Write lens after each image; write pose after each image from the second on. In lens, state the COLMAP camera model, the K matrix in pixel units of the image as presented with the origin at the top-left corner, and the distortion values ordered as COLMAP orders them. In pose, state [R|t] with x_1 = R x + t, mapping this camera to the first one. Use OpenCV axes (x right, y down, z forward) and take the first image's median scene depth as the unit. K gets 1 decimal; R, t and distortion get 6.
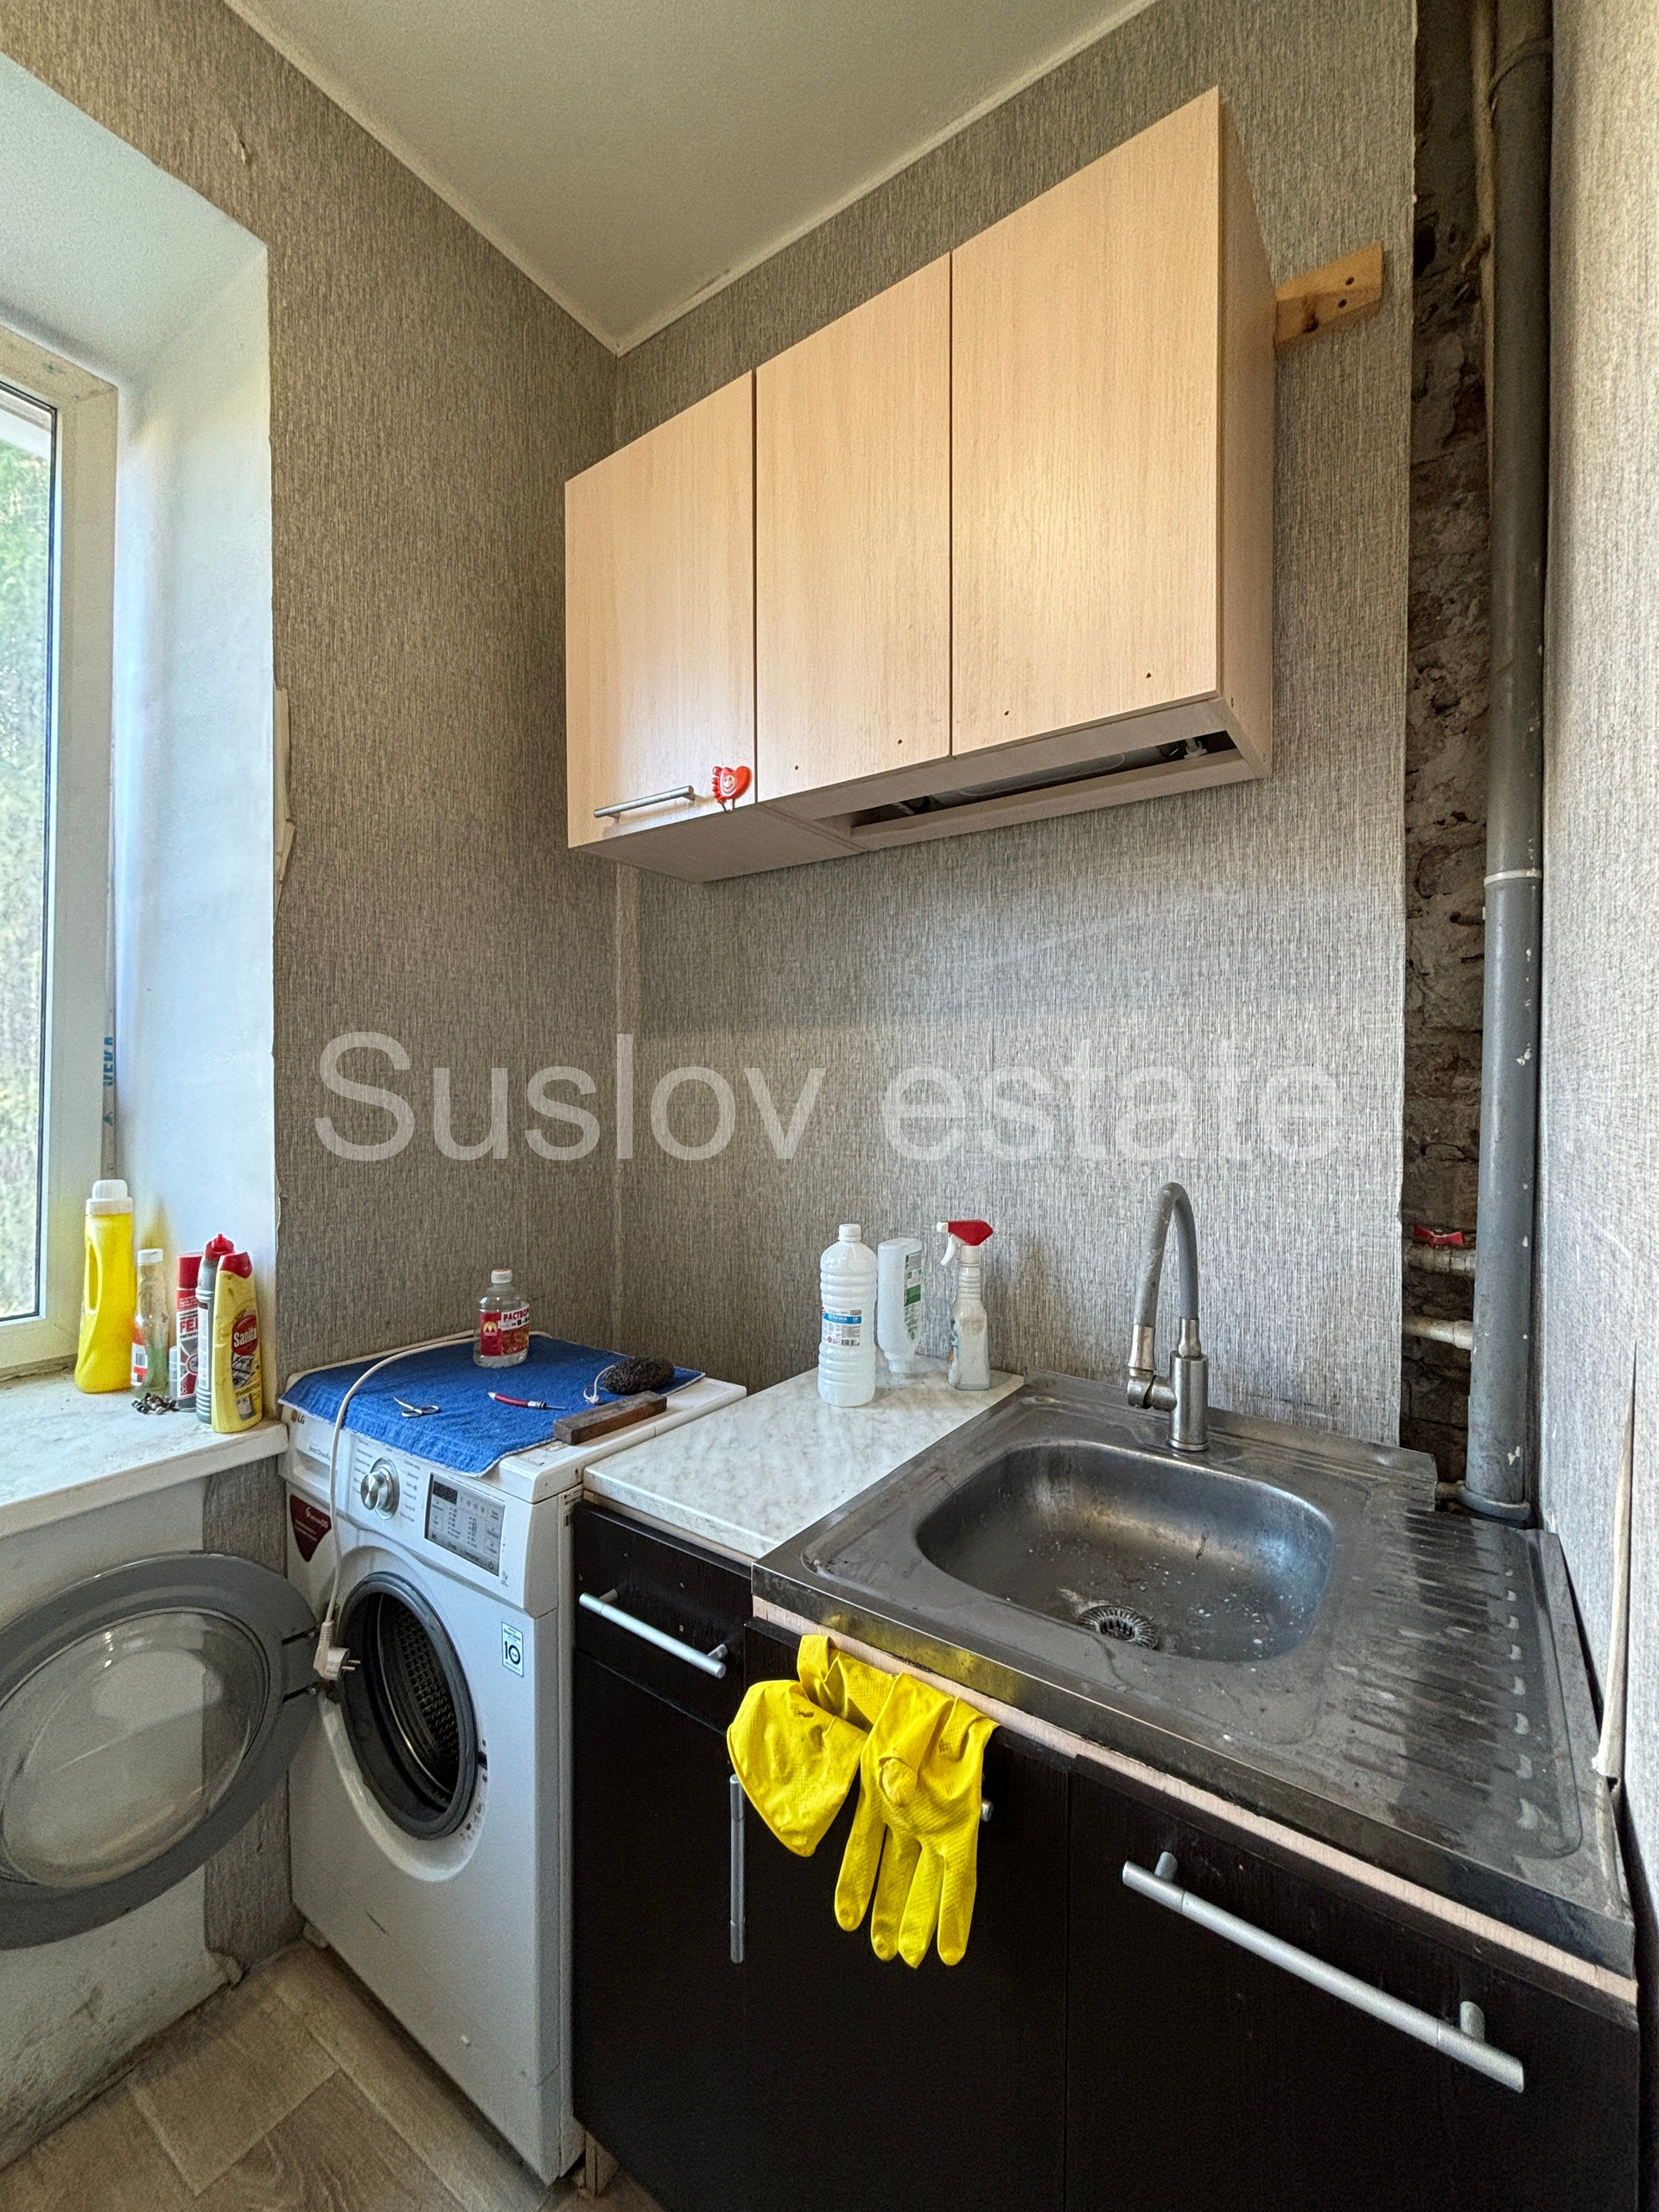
lens RADIAL K [[892.8, 0, 831.9], [0, 892.8, 1100.8], [0, 0, 1]] dist [-0.003309, 0.000945]
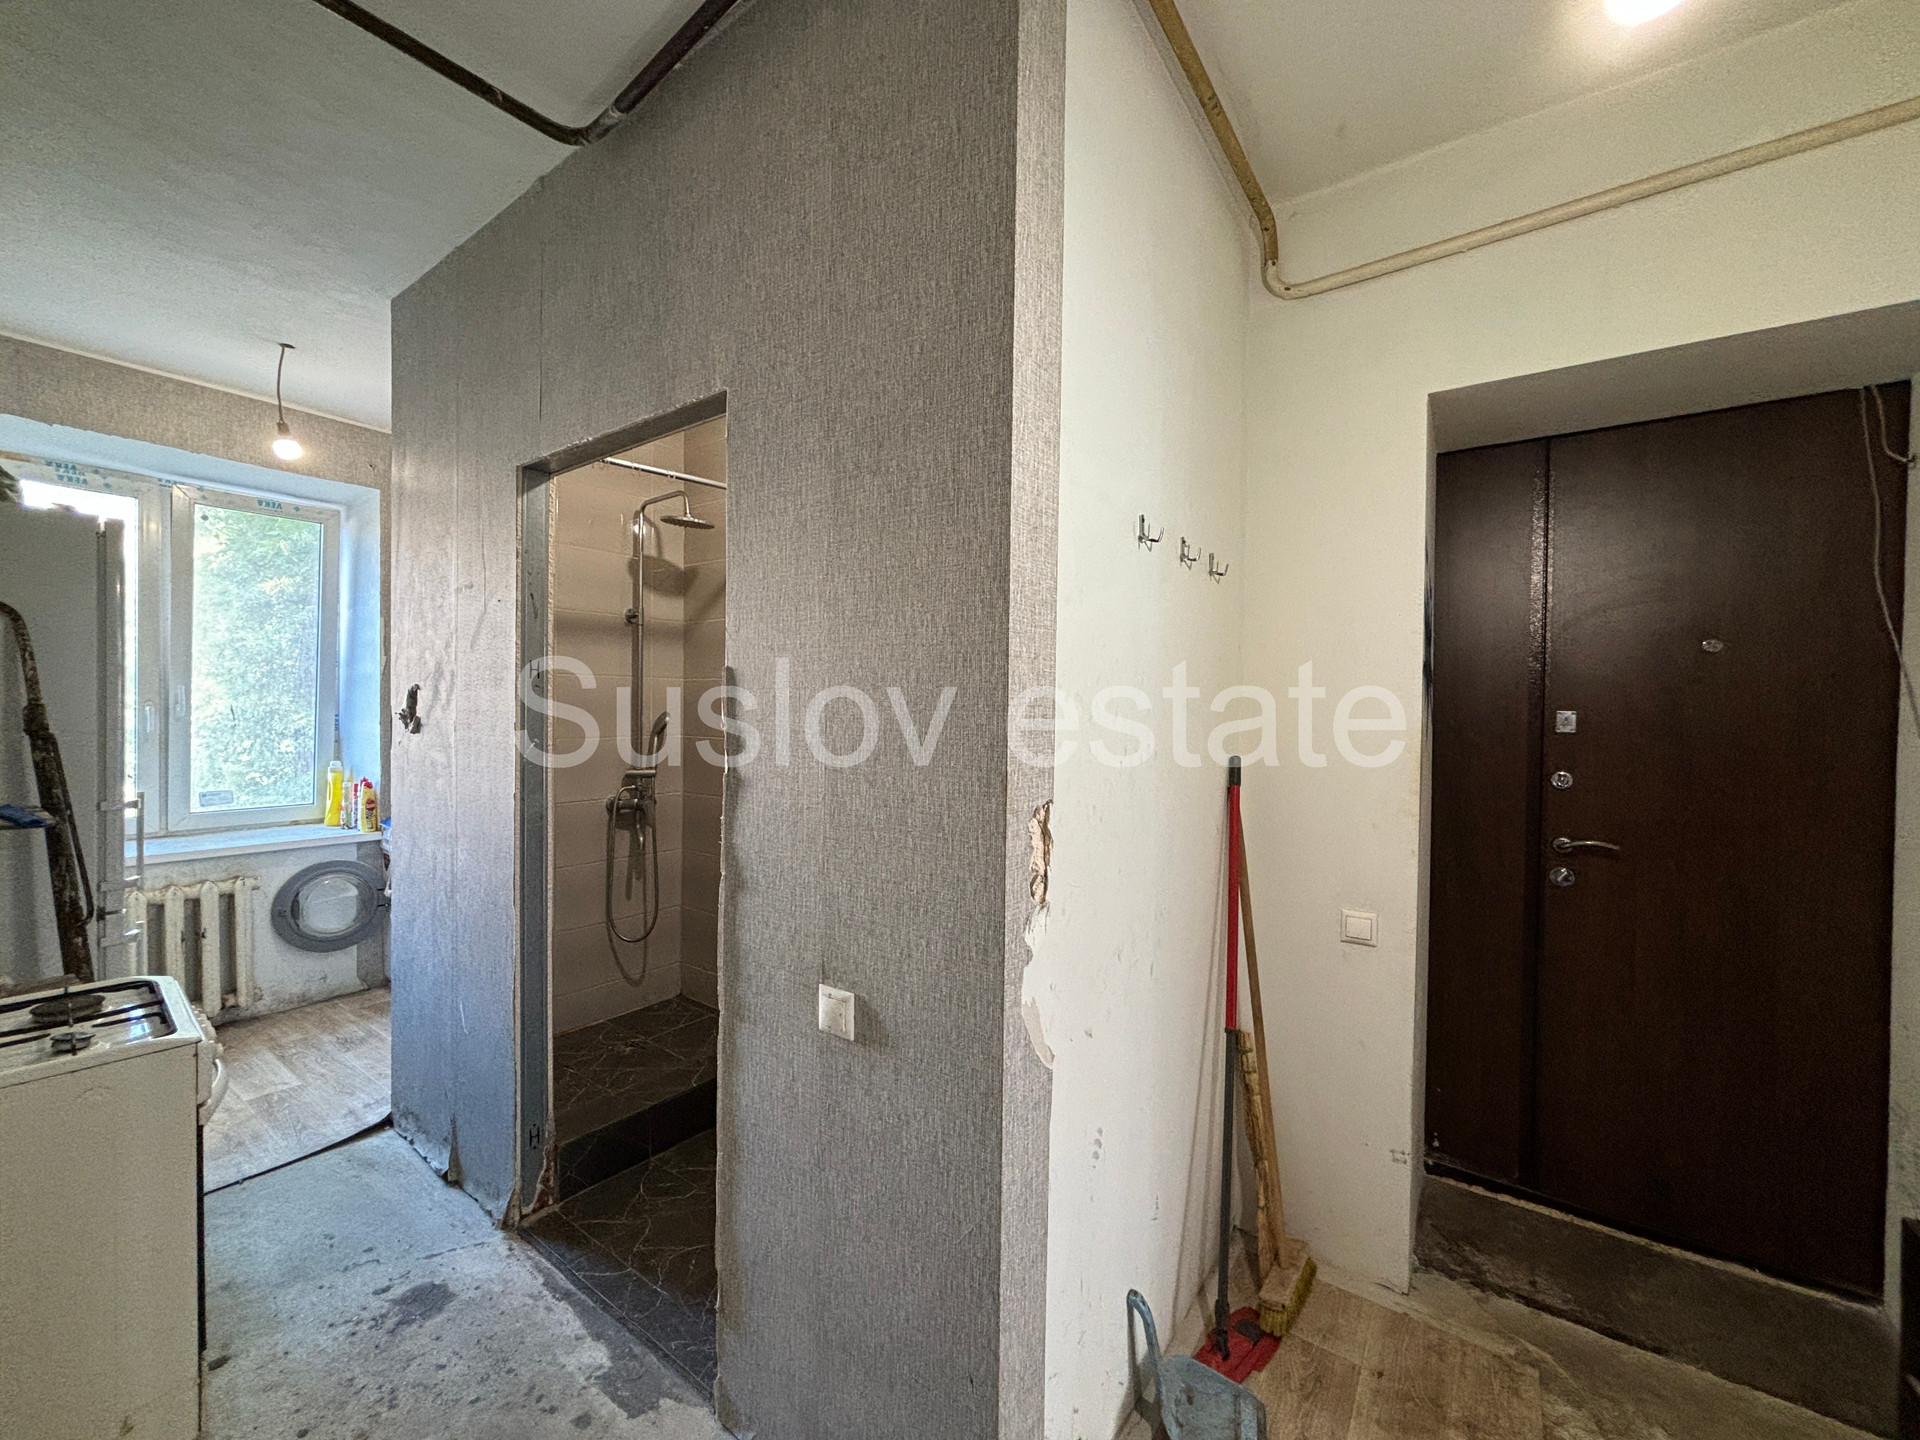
lens RADIAL K [[774.9, 0, 960.6], [0, 774.9, 718.0], [0, 0, 1]] dist [-0.003309, 0.000945]
pose [[0.999435, 0.006861, -0.032891, 1.638668], [-0.006994, 0.999968, -0.003953, -0.079542], [0.032863, 0.004181, 0.999451, -1.832453]]
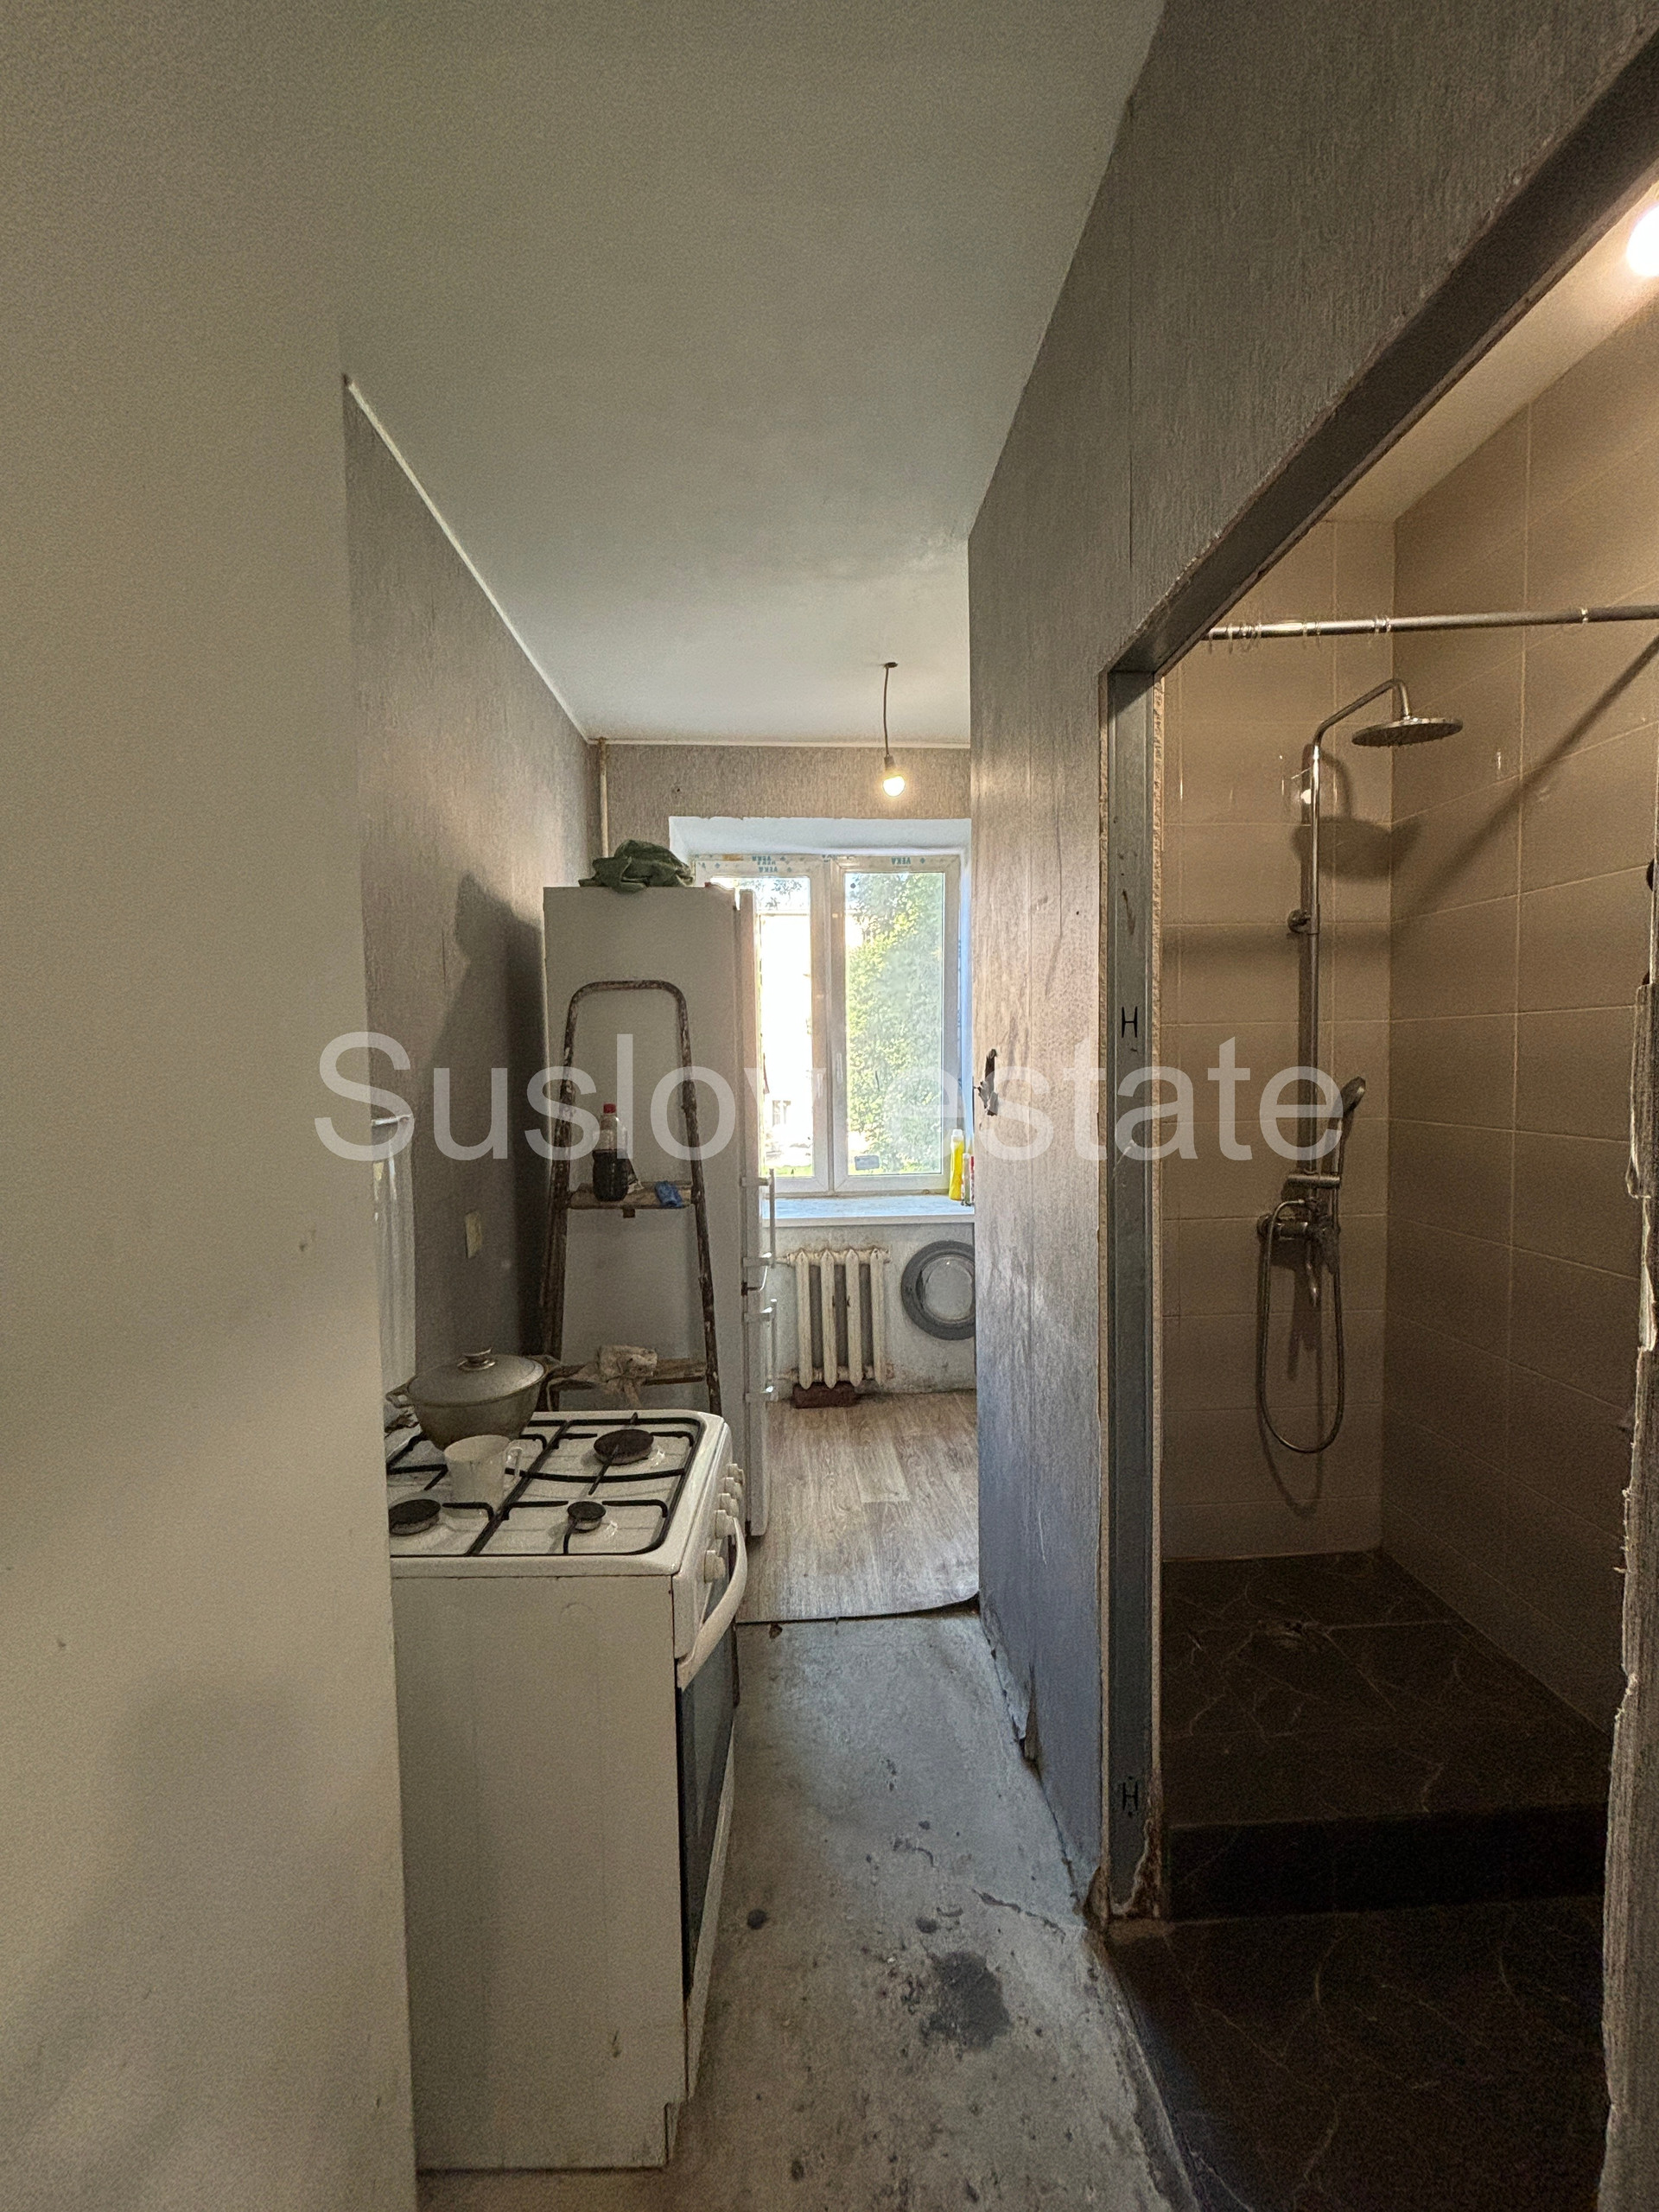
lens RADIAL K [[892.8, 0, 820.5], [0, 892.8, 1106.1], [0, 0, 1]] dist [-0.003309, 0.000945]
pose [[0.606407, 0.027649, -0.794674, 1.340900], [0.009048, 0.999091, 0.041666, -0.126658], [0.795103, -0.032457, 0.605605, -1.220722]]
